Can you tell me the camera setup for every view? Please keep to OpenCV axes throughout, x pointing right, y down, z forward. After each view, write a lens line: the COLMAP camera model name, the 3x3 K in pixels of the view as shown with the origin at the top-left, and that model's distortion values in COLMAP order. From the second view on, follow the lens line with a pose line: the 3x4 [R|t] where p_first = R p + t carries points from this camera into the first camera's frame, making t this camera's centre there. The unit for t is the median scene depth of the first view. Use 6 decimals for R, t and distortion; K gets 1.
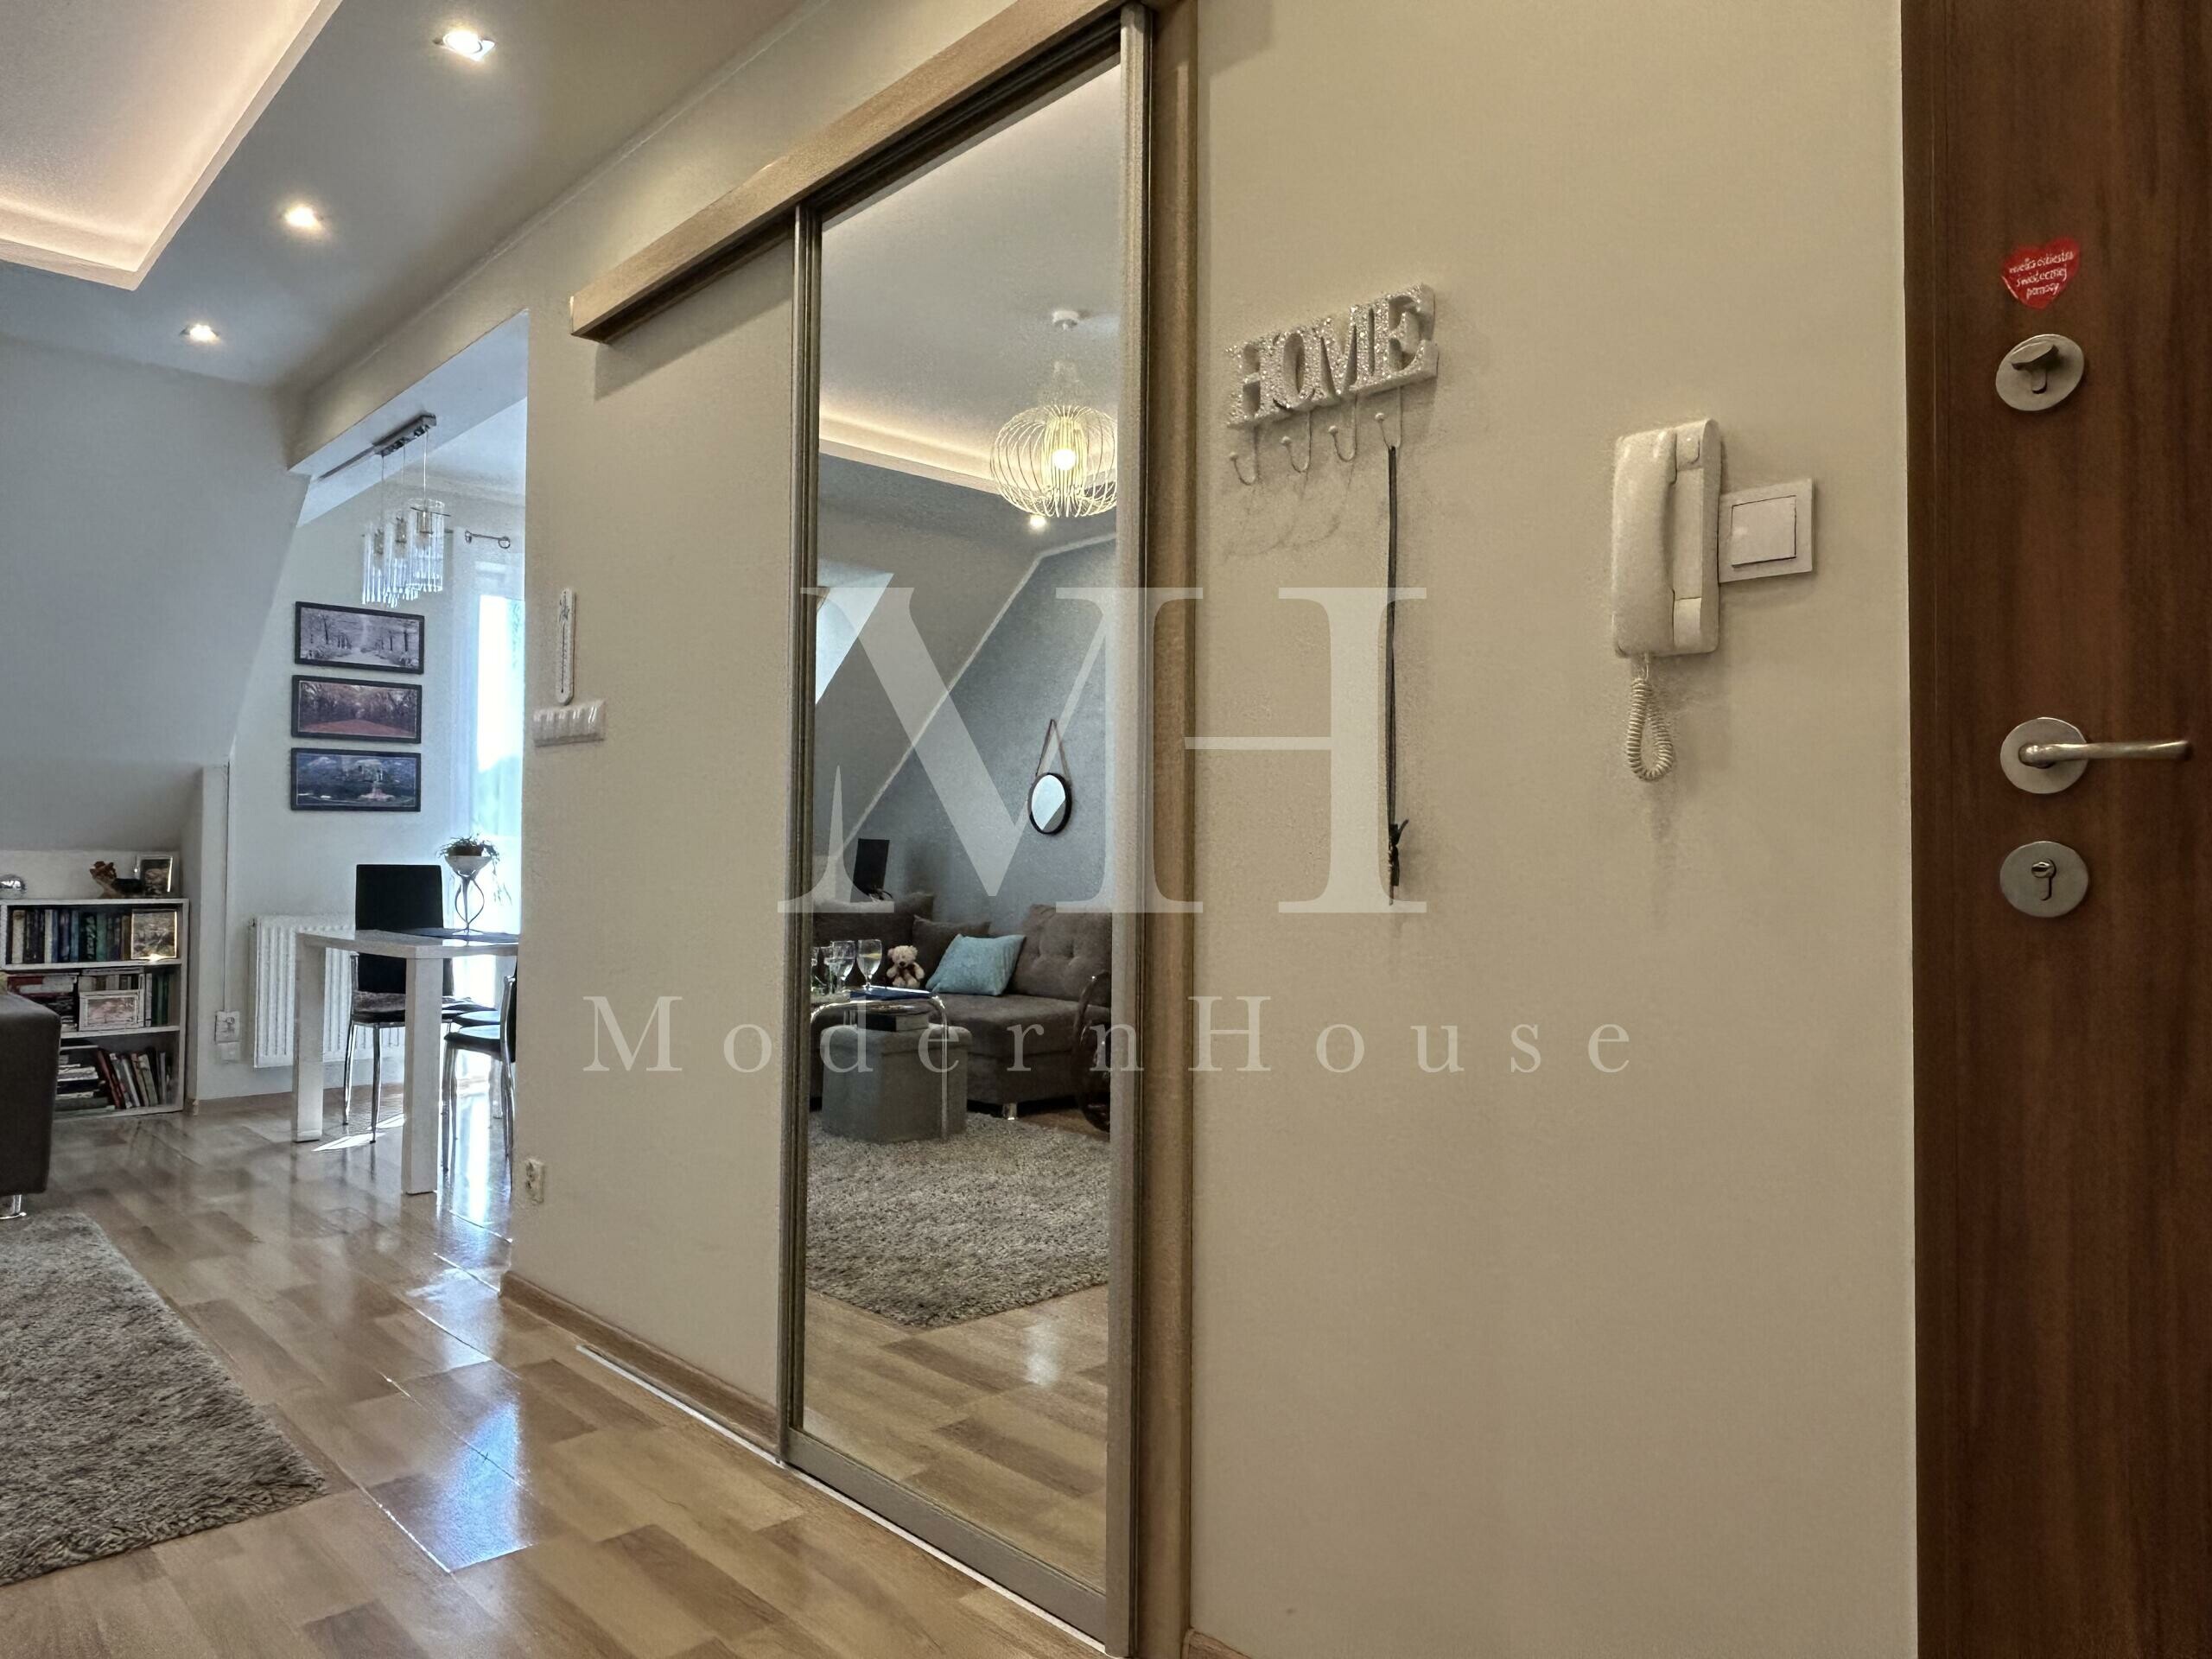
lens RADIAL K [[1402.8, 0, 1026.1], [0, 1402.8, 820.7], [0, 0, 1]] dist [-0.003475, 0.030717]
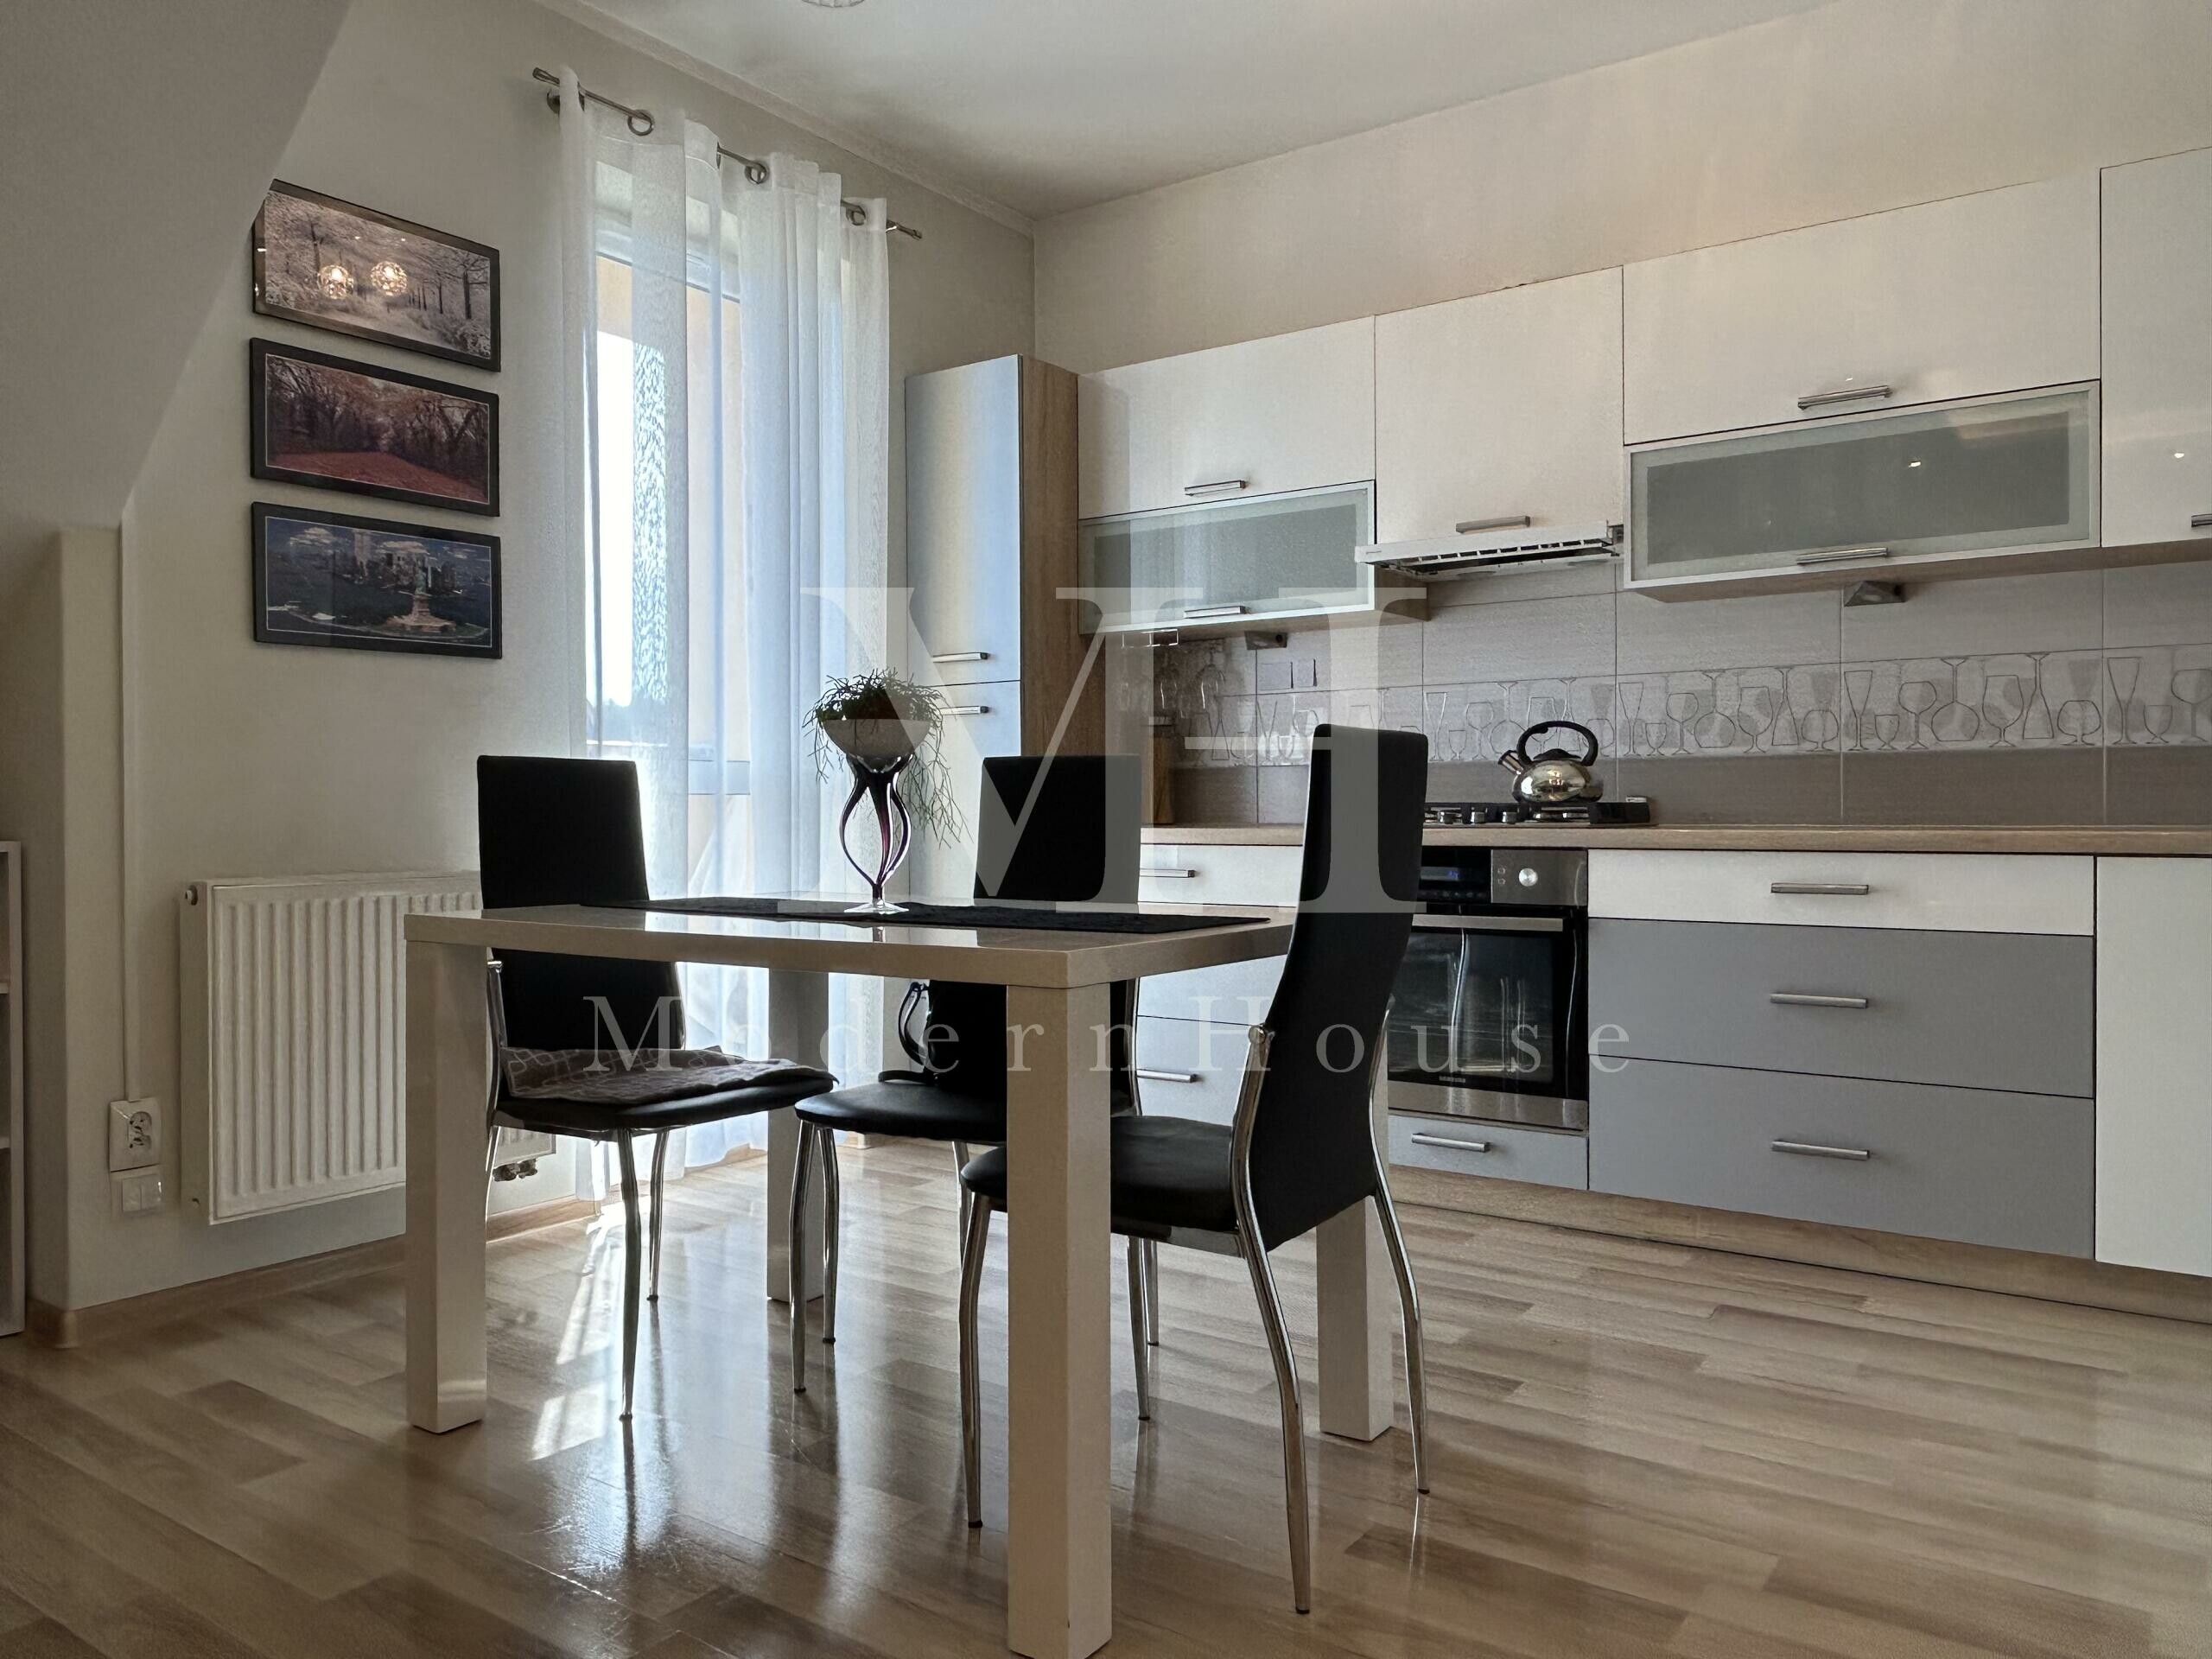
lens RADIAL K [[1578.6, 0, 1106.0], [0, 1578.6, 829.5], [0, 0, 1]] dist [-0.009737, -0.002277]
pose [[0.974026, -0.011512, 0.226142, -0.383947], [0.001891, 0.999085, 0.042716, 0.031939], [-0.226427, -0.041178, 0.973157, 0.462068]]
